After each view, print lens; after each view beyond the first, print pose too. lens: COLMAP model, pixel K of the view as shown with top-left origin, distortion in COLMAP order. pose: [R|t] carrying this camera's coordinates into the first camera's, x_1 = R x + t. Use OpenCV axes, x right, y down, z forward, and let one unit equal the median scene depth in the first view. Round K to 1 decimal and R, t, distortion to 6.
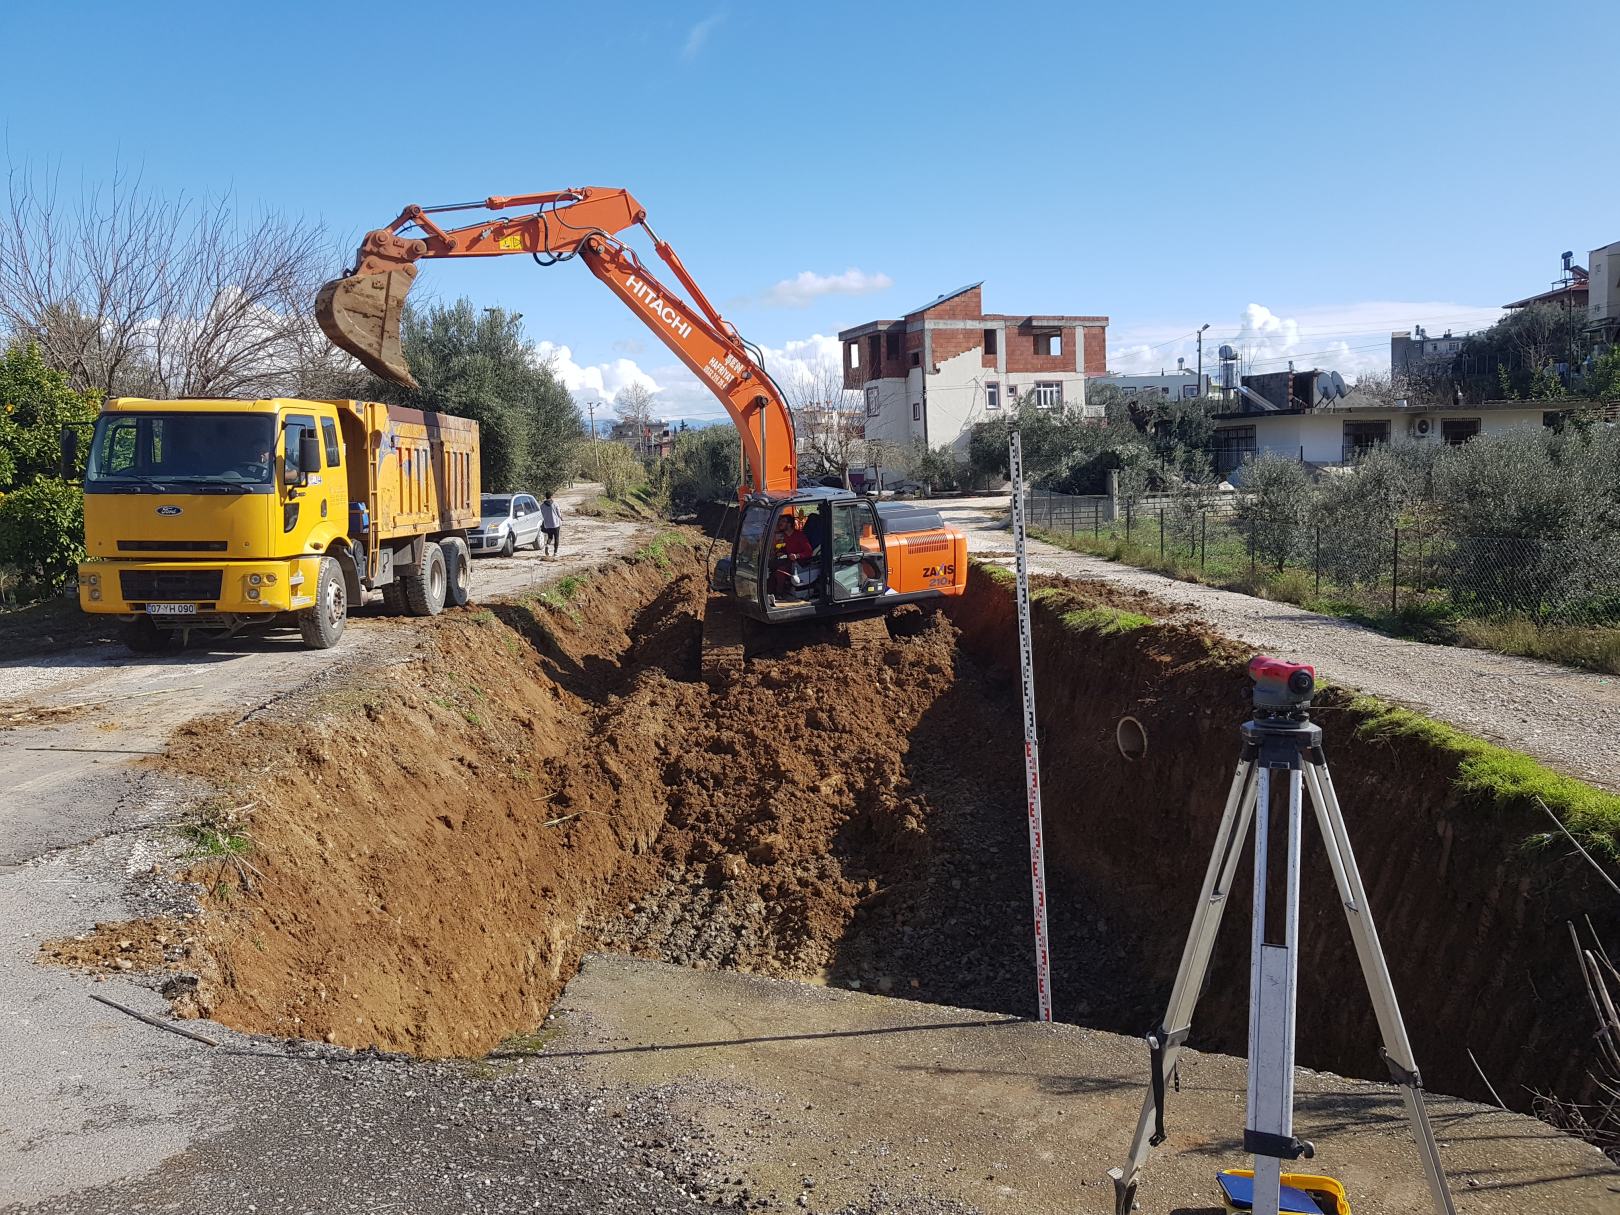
lens RADIAL K [[1252.0, 0, 804.3], [0, 1252.0, 596.8], [0, 0, 1]] dist [0.026066, -0.021568]
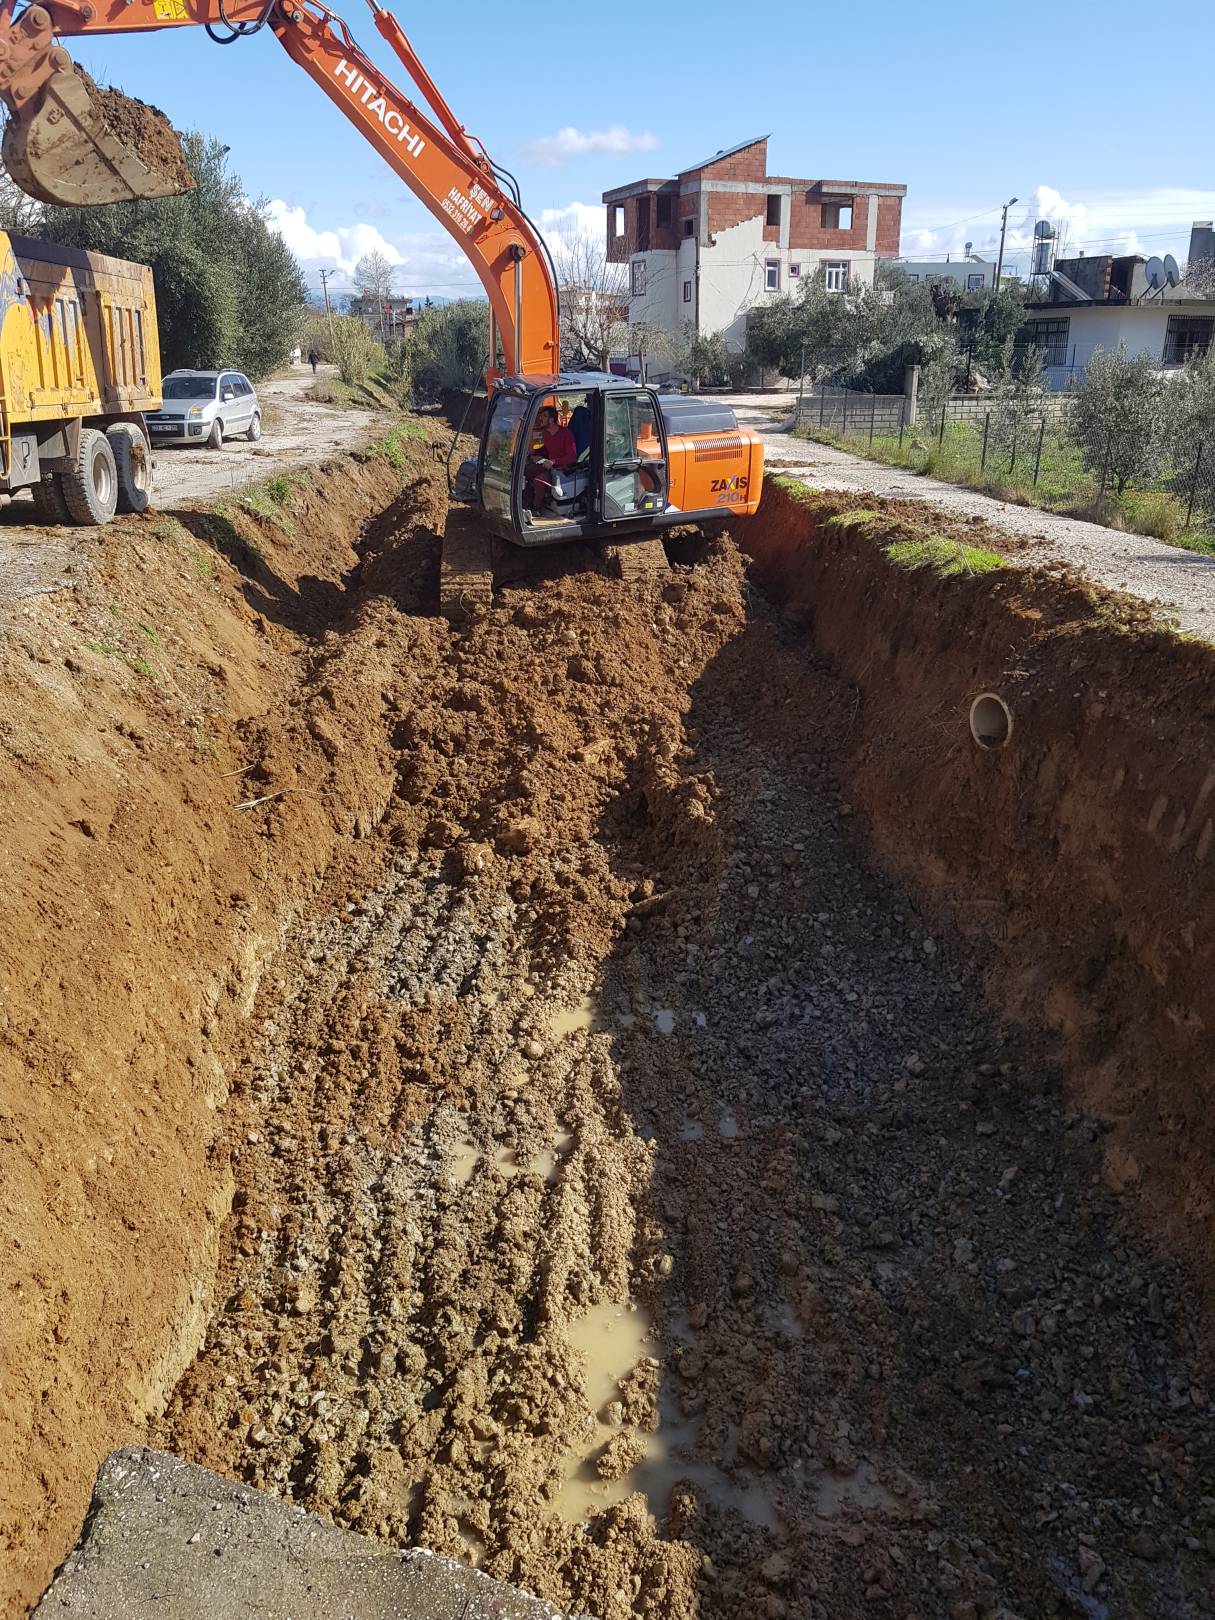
lens RADIAL K [[1252.0, 0, 602.4], [0, 1252.0, 800.6], [0, 0, 1]] dist [0.026066, -0.021568]
pose [[0.998979, 0.018008, 0.041424, -0.006556], [-0.027230, 0.971807, 0.234200, -0.009091], [-0.036039, -0.235089, 0.971306, 0.147025]]
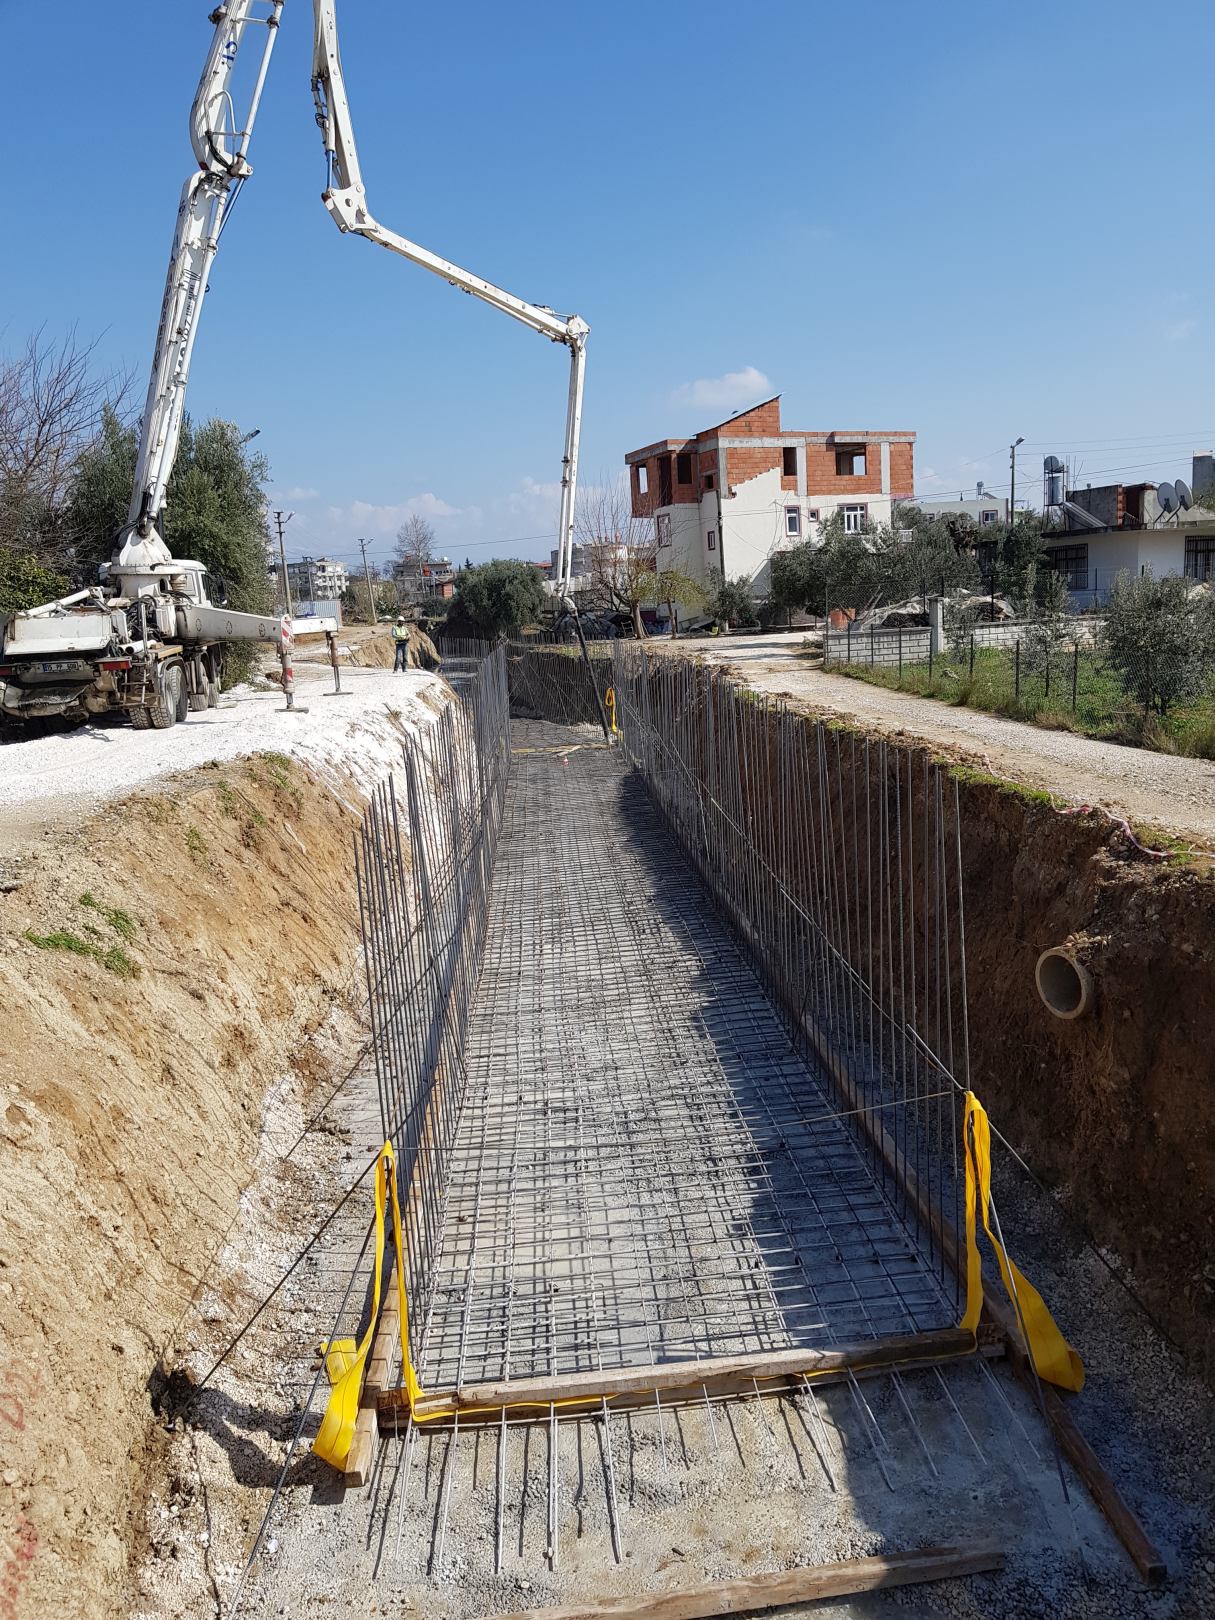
lens RADIAL K [[1252.0, 0, 640.1], [0, 1252.0, 854.8], [0, 0, 1]] dist [0.026066, -0.021568]
pose [[0.999150, -0.028207, 0.030054, 0.009192], [0.025290, 0.995310, 0.093377, -0.015488], [-0.032547, -0.092537, 0.995177, 0.204262]]
